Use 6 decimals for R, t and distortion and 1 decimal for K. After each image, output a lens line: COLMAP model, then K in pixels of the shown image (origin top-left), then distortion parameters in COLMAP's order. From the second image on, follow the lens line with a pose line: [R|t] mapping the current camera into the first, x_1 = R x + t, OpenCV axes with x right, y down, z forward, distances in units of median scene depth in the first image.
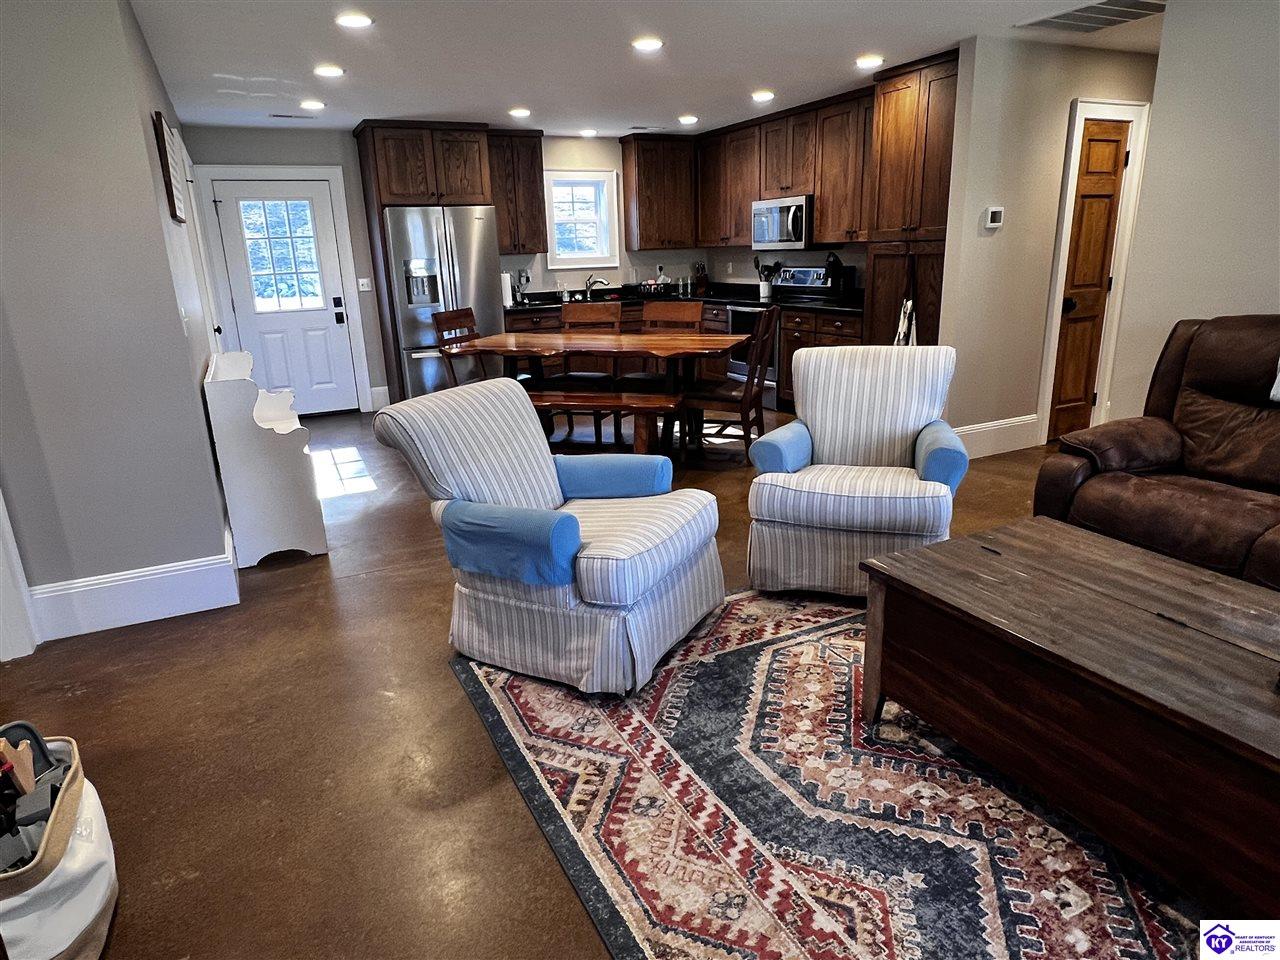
lens RADIAL K [[793.3, 0, 640.0], [0, 793.3, 480.0], [0, 0, 1]] dist [0.025412, 0.000295]
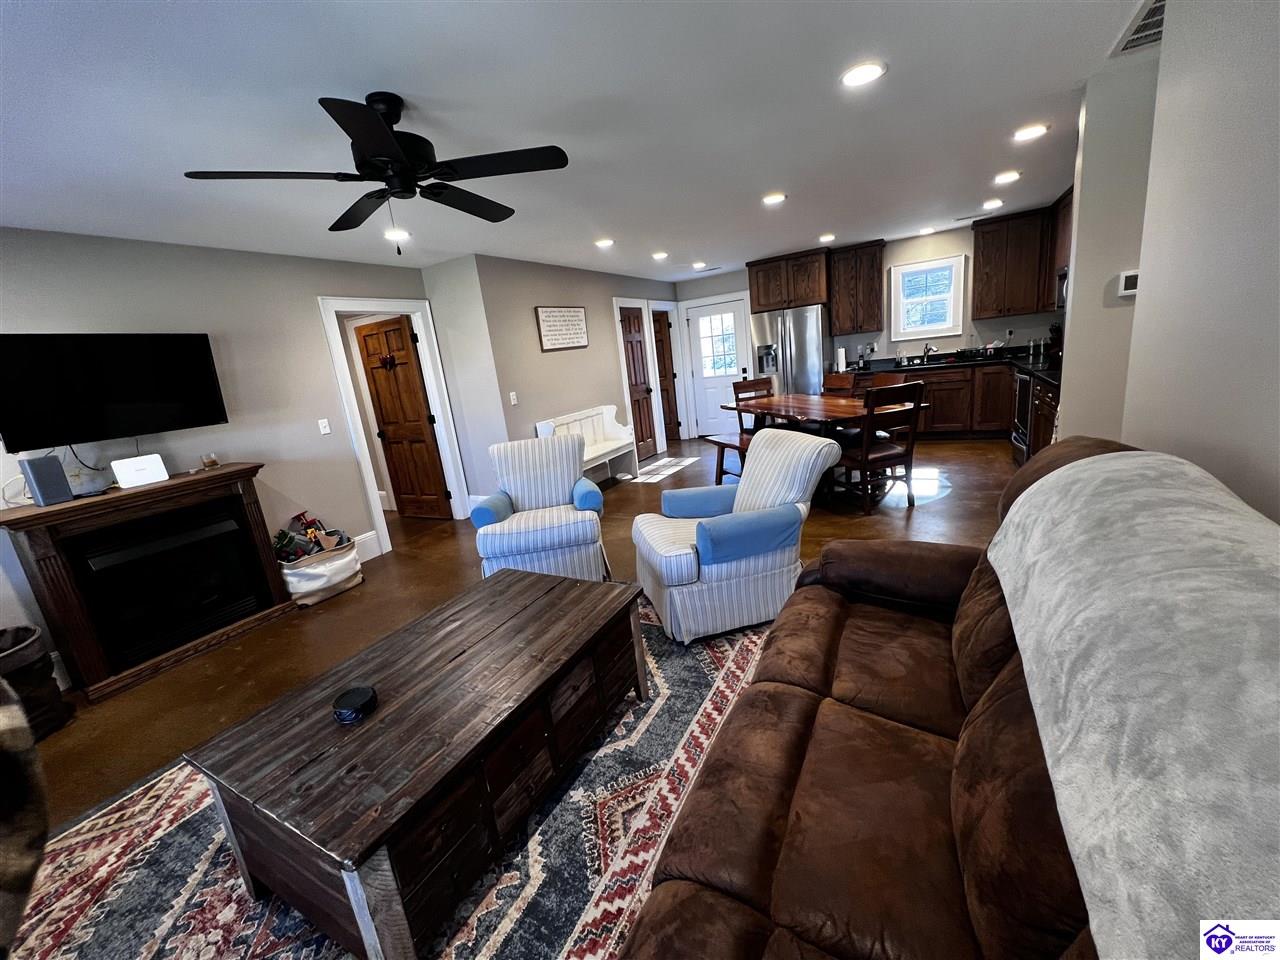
lens RADIAL K [[512.2, 0, 640.0], [0, 512.2, 480.0], [0, 0, 1]] dist [-0.000005, 0.000030]
pose [[0.569695, 0.161261, -0.805880, 0.409678], [-0.137716, 0.985428, 0.099835, -0.073444], [0.810236, 0.054107, 0.583601, 0.199820]]
